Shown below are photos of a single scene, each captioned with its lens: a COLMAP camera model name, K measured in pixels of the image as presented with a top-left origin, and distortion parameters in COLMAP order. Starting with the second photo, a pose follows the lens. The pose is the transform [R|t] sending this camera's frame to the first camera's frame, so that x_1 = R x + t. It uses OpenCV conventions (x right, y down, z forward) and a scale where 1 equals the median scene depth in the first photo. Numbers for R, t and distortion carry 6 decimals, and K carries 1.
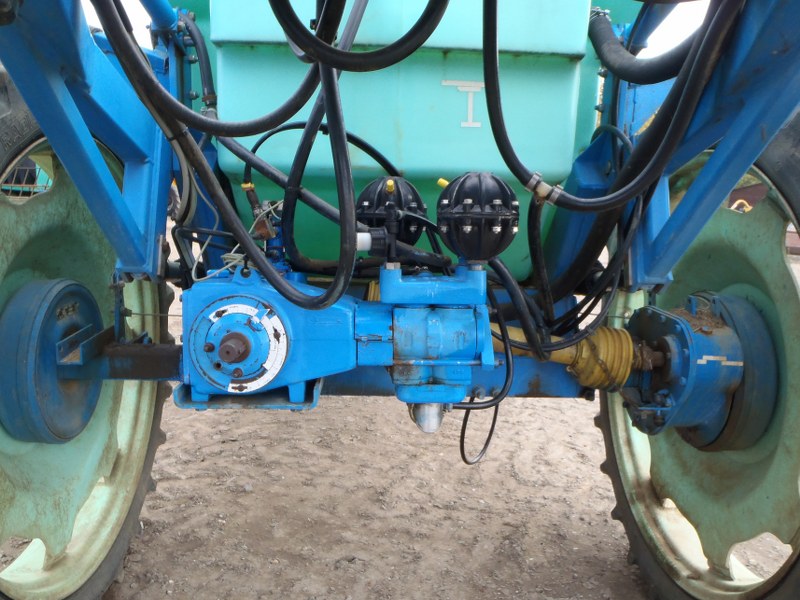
lens RADIAL K [[657.2, 0, 399.6], [0, 657.2, 301.8], [0, 0, 1]] dist [-0.030967, 0.006215]
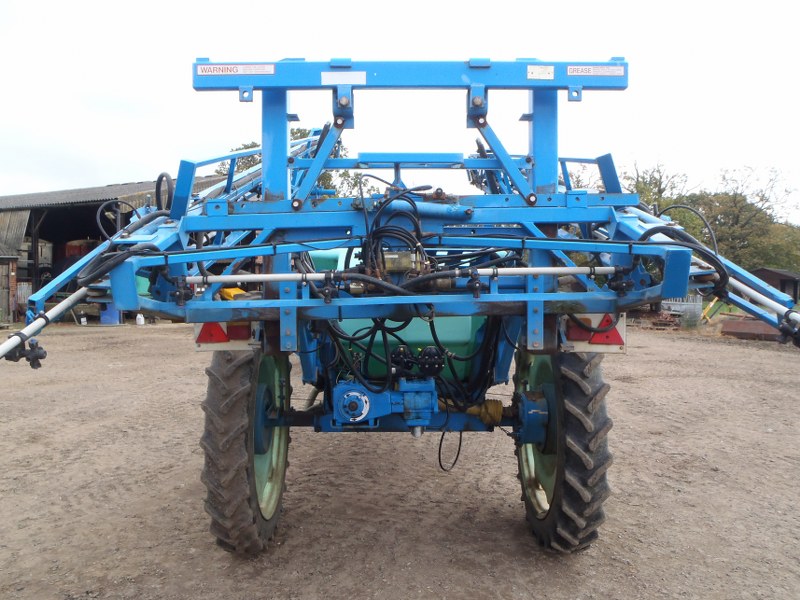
lens RADIAL K [[657.2, 0, 394.7], [0, 657.2, 305.4], [0, 0, 1]] dist [-0.030967, 0.006215]
pose [[0.999119, -0.022814, -0.035217, 0.035912], [0.018033, 0.991277, -0.130552, 0.002877], [0.037888, 0.129802, 0.990816, -1.128884]]
